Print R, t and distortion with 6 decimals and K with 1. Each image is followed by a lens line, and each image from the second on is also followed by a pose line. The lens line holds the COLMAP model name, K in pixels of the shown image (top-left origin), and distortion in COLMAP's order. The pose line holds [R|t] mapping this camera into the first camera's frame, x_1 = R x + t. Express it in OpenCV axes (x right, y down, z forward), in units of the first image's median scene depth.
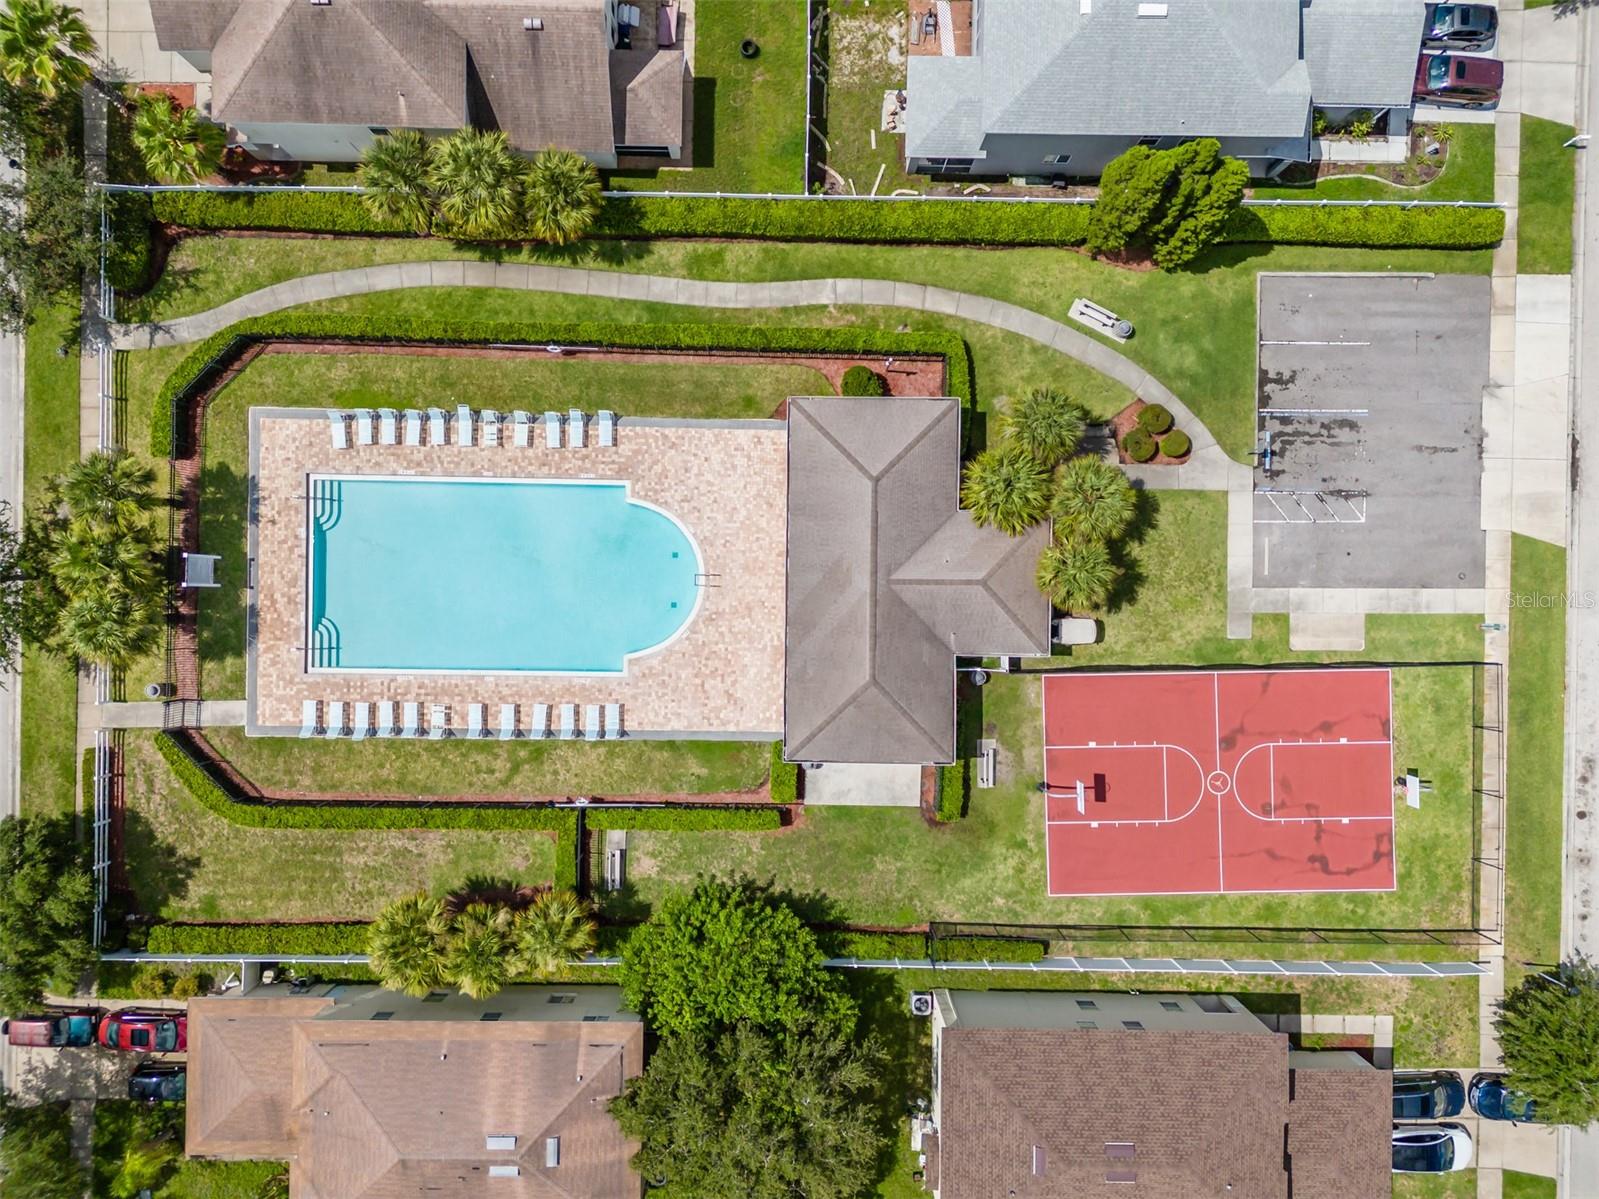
lens RADIAL K [[1171.3, 0, 799.5], [0, 1171.3, 599.5], [0, 0, 1]] dist [0.077133, -0.077569]
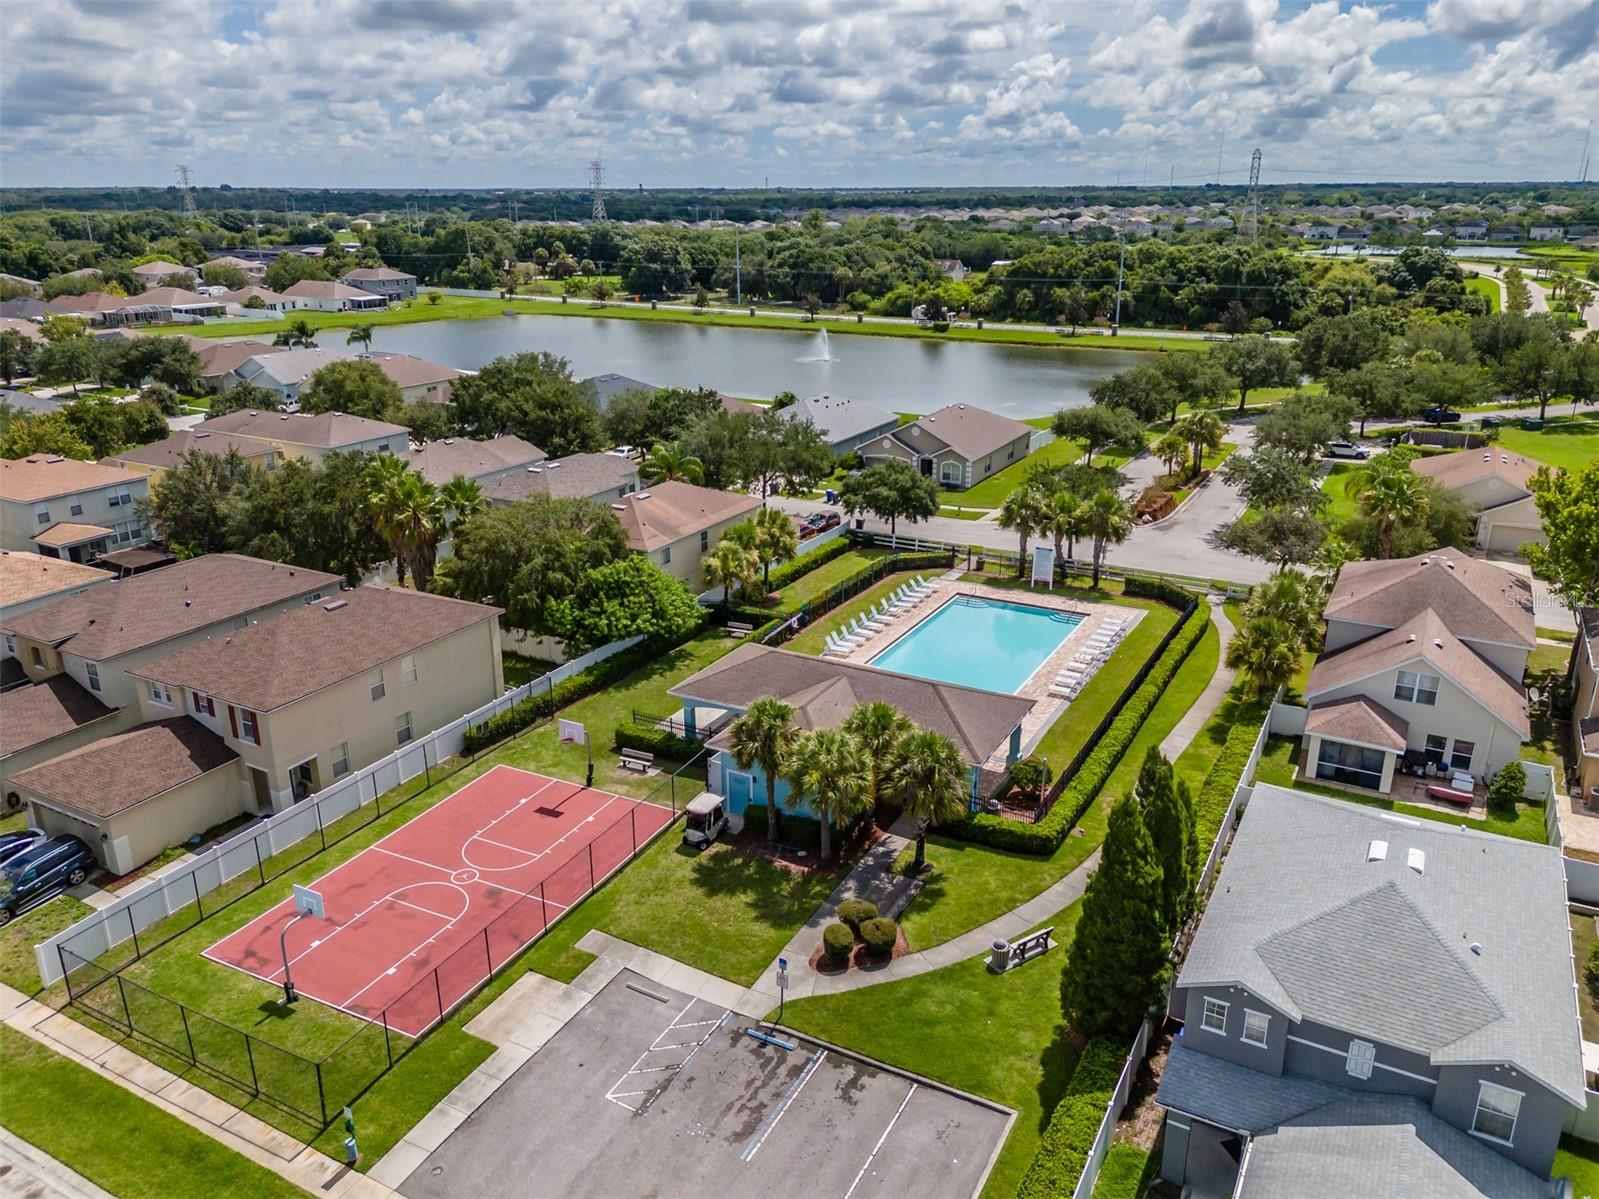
lens RADIAL K [[1171.3, 0, 799.5], [0, 1171.3, 599.5], [0, 0, 1]] dist [0.077133, -0.077569]
pose [[-0.470707, 0.282461, -0.835853, 0.907157], [-0.882279, -0.155254, 0.444387, -0.415784], [-0.004247, 0.946632, 0.322289, 0.527361]]
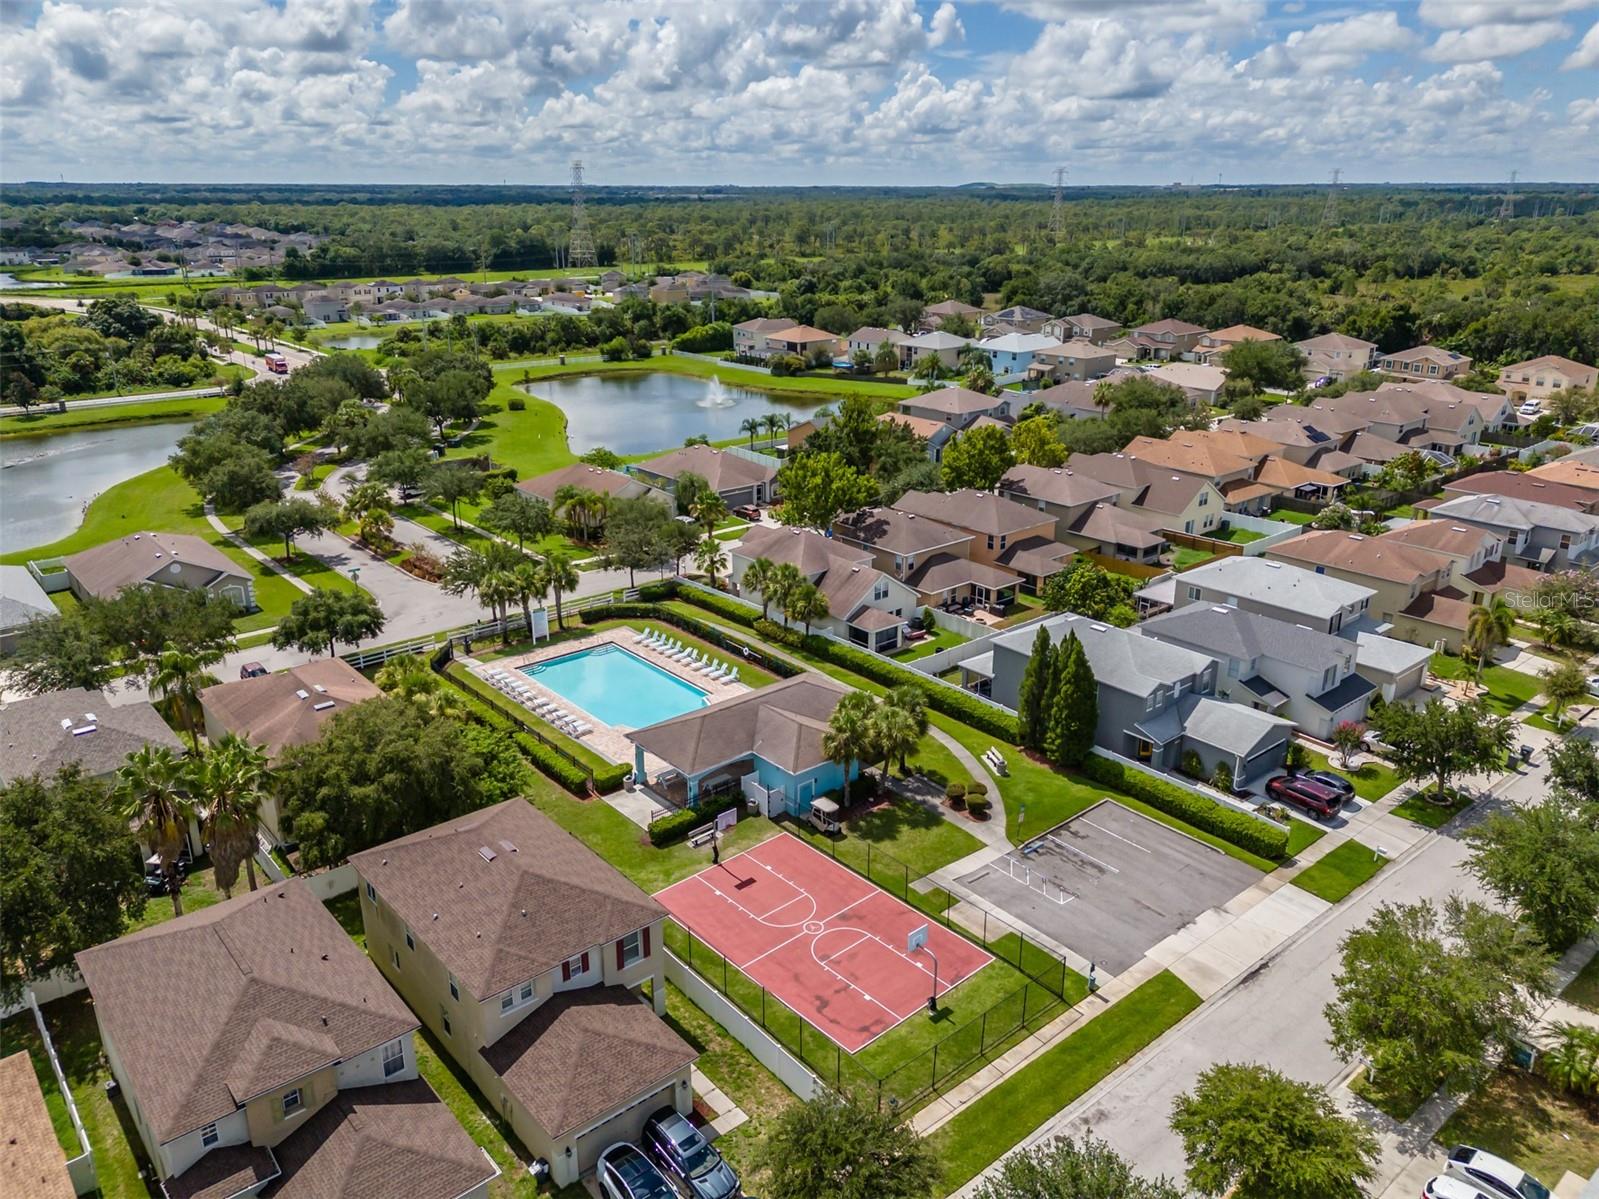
lens RADIAL K [[1171.3, 0, 799.5], [0, 1171.3, 599.5], [0, 0, 1]] dist [0.077133, -0.077569]
pose [[0.658049, 0.240434, -0.713556, 1.076967], [-0.752966, 0.214794, -0.622018, 0.800758], [0.003713, 0.946602, 0.322383, 0.337779]]
